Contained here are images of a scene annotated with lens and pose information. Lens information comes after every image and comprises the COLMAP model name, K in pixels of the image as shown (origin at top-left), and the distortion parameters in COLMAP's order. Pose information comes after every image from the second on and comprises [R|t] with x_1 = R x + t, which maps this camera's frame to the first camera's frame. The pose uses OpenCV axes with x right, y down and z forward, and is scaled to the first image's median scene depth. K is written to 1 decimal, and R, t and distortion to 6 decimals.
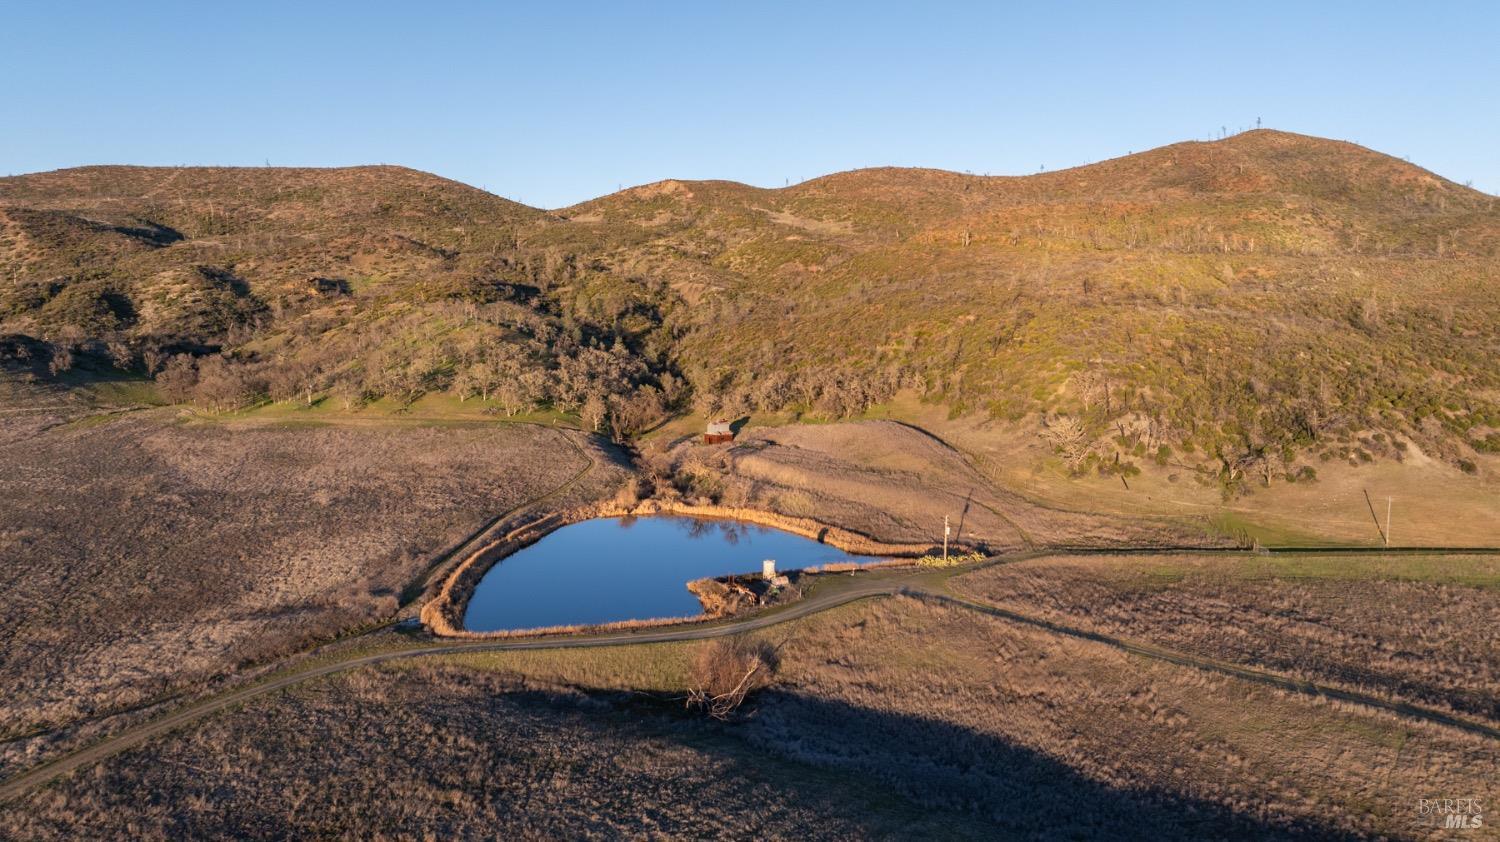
lens RADIAL K [[1054.9, 0, 754.3], [0, 1054.9, 415.8], [0, 0, 1]] dist [-0.042723, 0.048389]
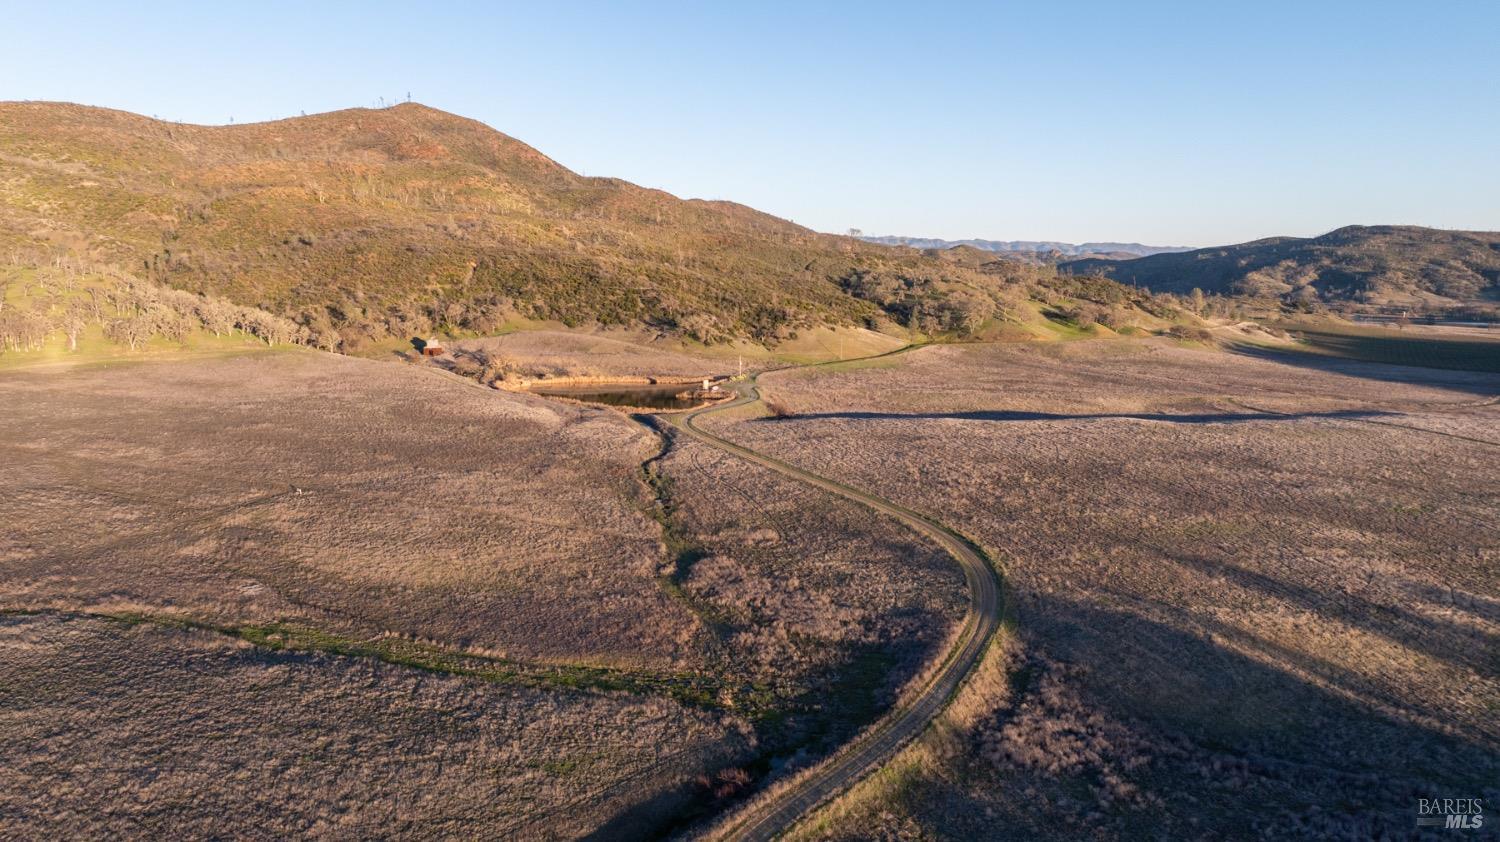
lens RADIAL K [[1054.9, 0, 760.1], [0, 1054.9, 419.6], [0, 0, 1]] dist [-0.042723, 0.048389]
pose [[0.632709, -0.117238, 0.765464, -0.315321], [0.075552, 0.993103, 0.089655, 0.007403], [-0.770696, 0.001107, 0.637202, -0.085689]]
